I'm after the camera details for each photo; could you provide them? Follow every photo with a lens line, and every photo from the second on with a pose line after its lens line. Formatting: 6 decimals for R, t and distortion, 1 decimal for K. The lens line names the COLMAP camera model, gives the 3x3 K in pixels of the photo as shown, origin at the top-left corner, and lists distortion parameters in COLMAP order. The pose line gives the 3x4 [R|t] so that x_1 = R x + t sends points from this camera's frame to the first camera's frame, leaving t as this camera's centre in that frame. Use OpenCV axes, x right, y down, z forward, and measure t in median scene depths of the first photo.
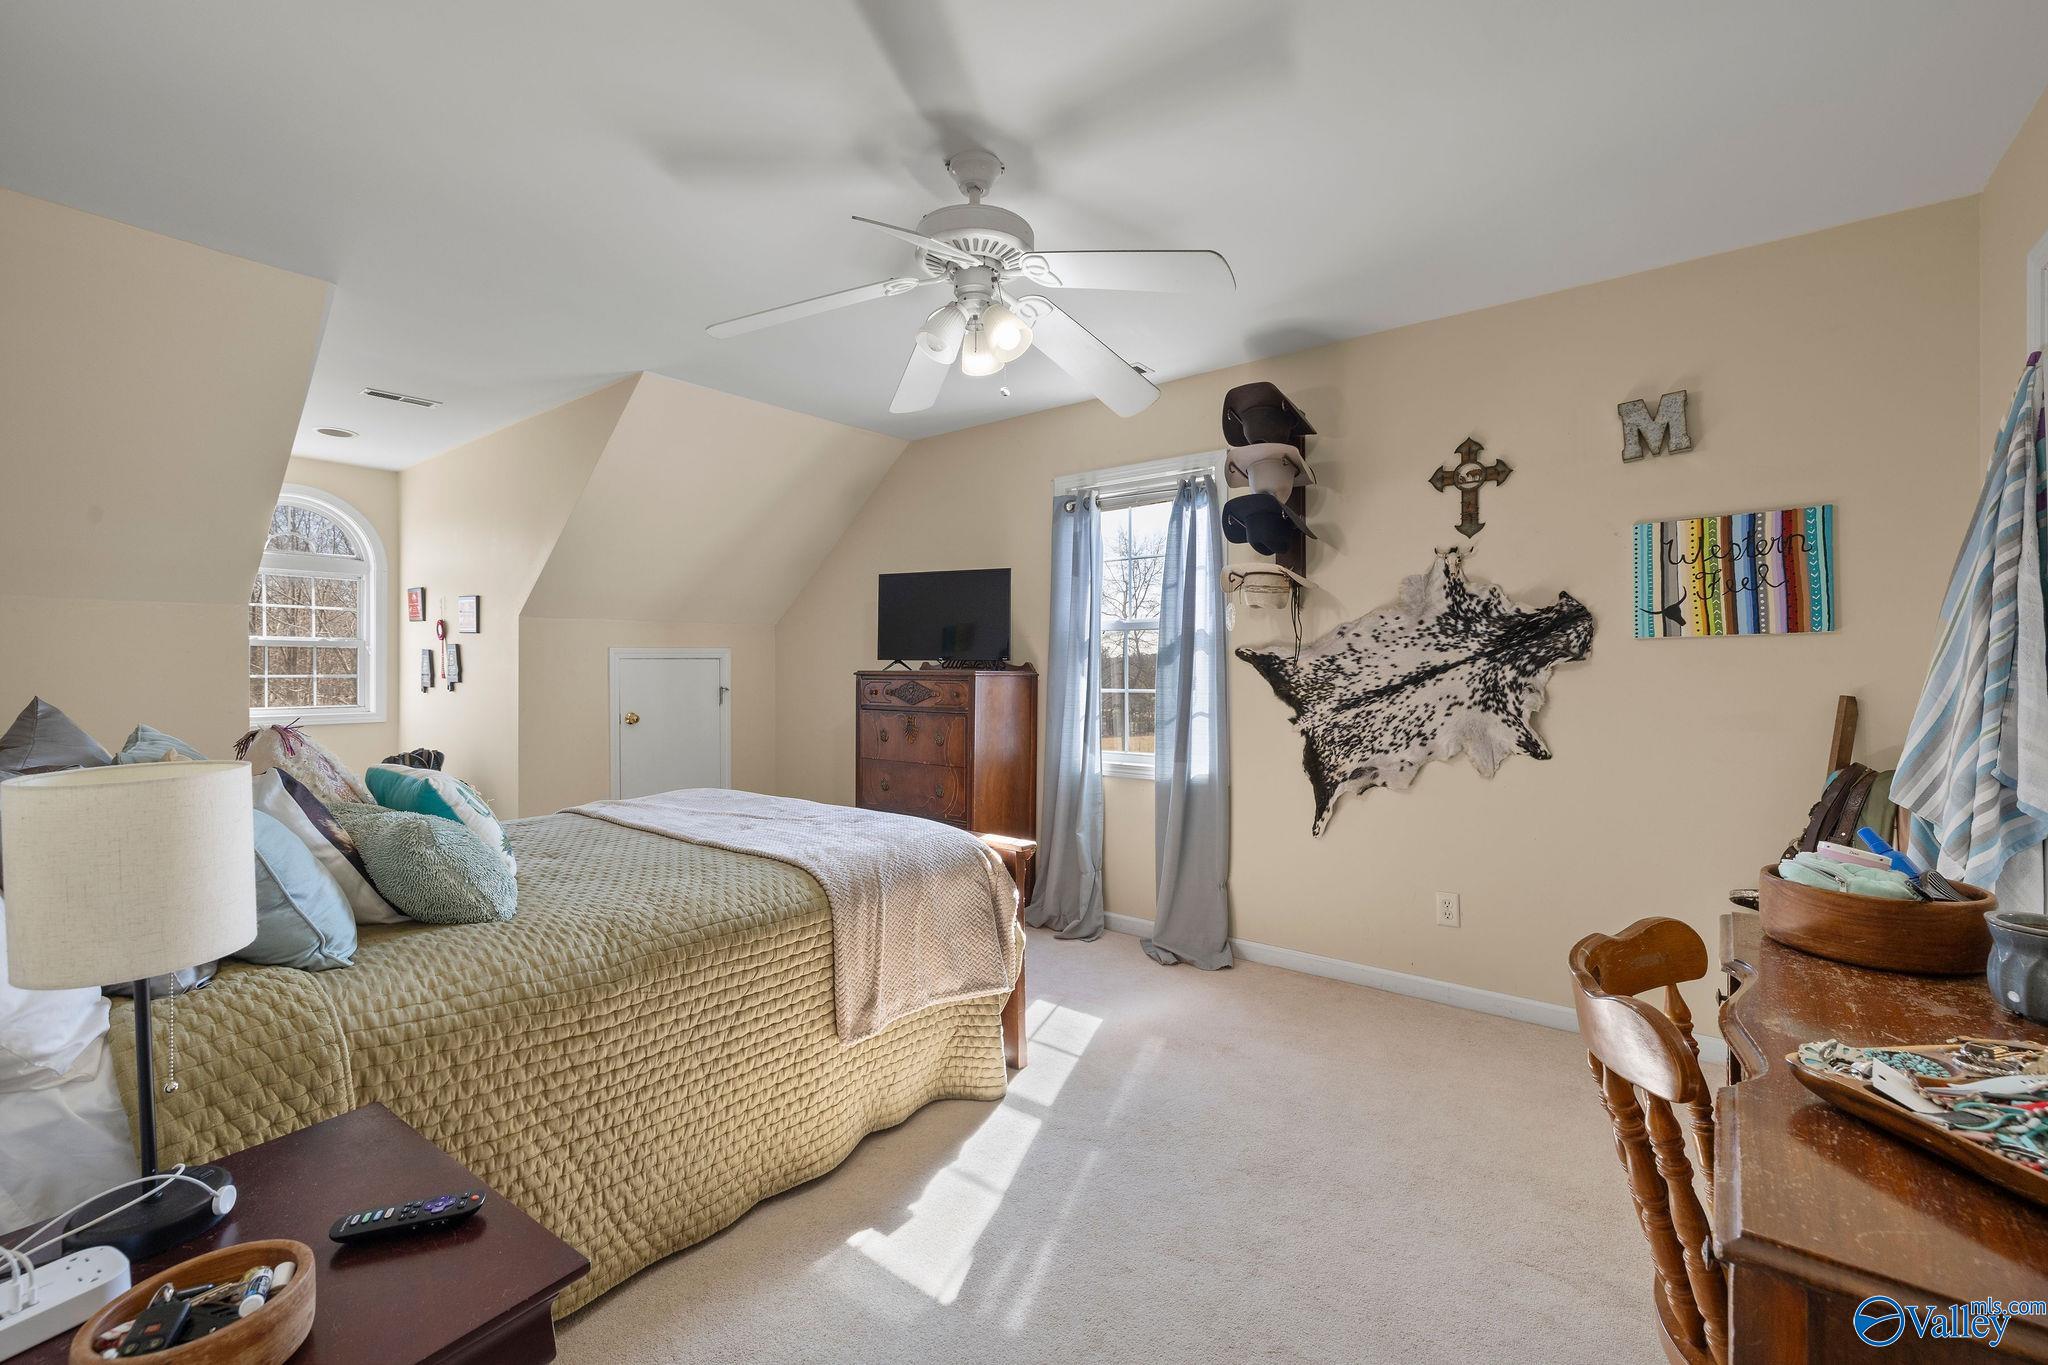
lens RADIAL K [[864.5, 0, 1019.6], [0, 864.5, 663.3], [0, 0, 1]] dist [0.000029, 0.001179]
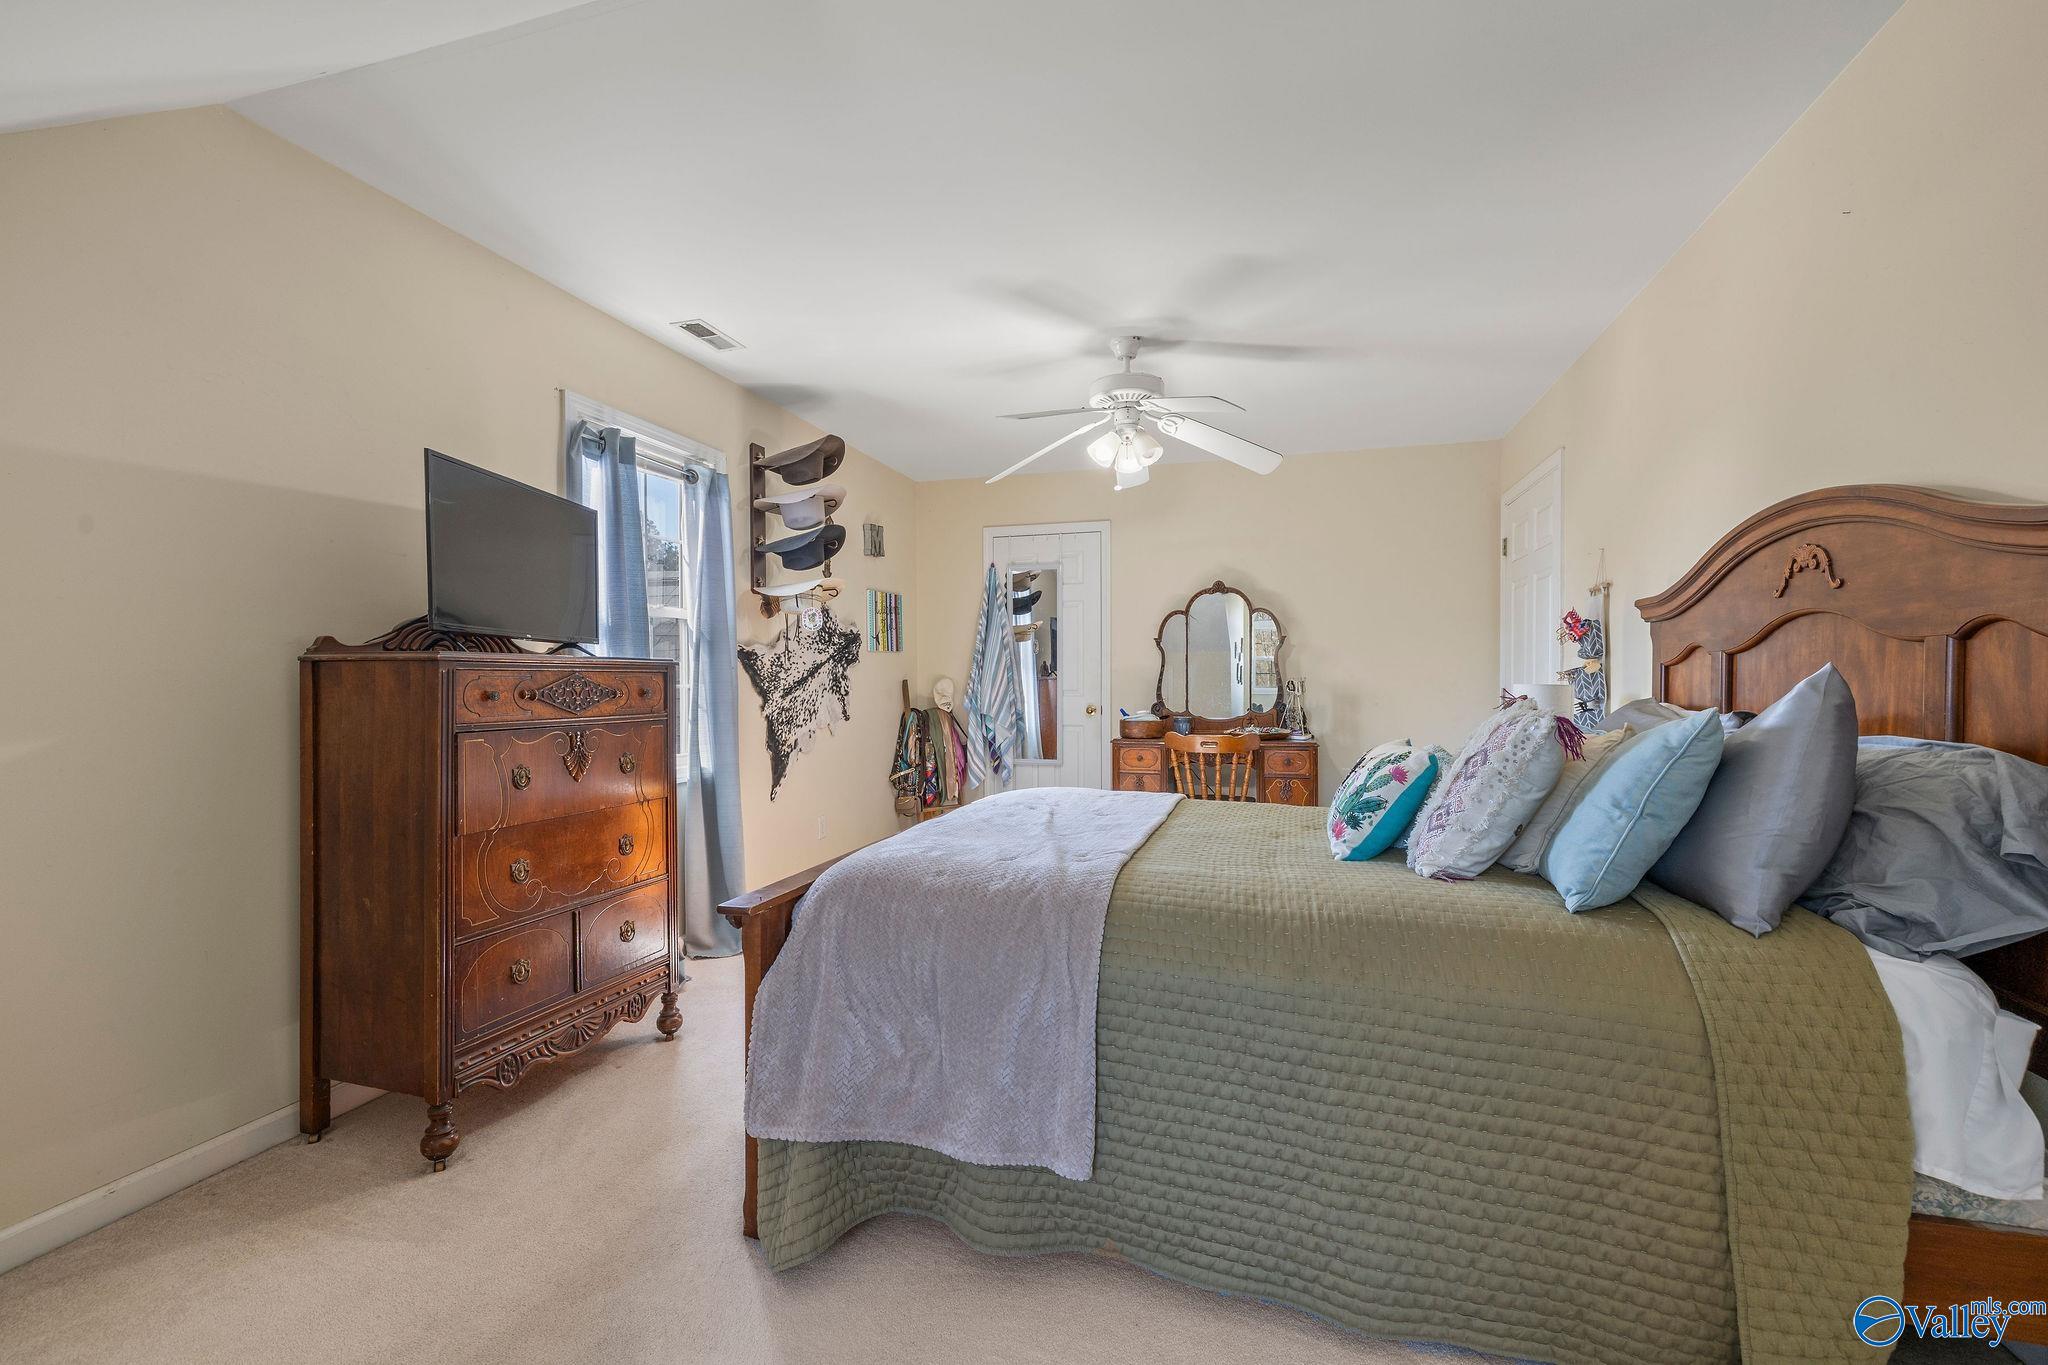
lens RADIAL K [[864.5, 0, 1019.3], [0, 864.5, 689.6], [0, 0, 1]] dist [0.000029, 0.001179]
pose [[-0.389041, -0.008759, 0.921179, -0.992736], [-0.001659, 0.999960, 0.008807, 0.033059], [-0.921219, 0.001898, -0.389039, 1.243580]]
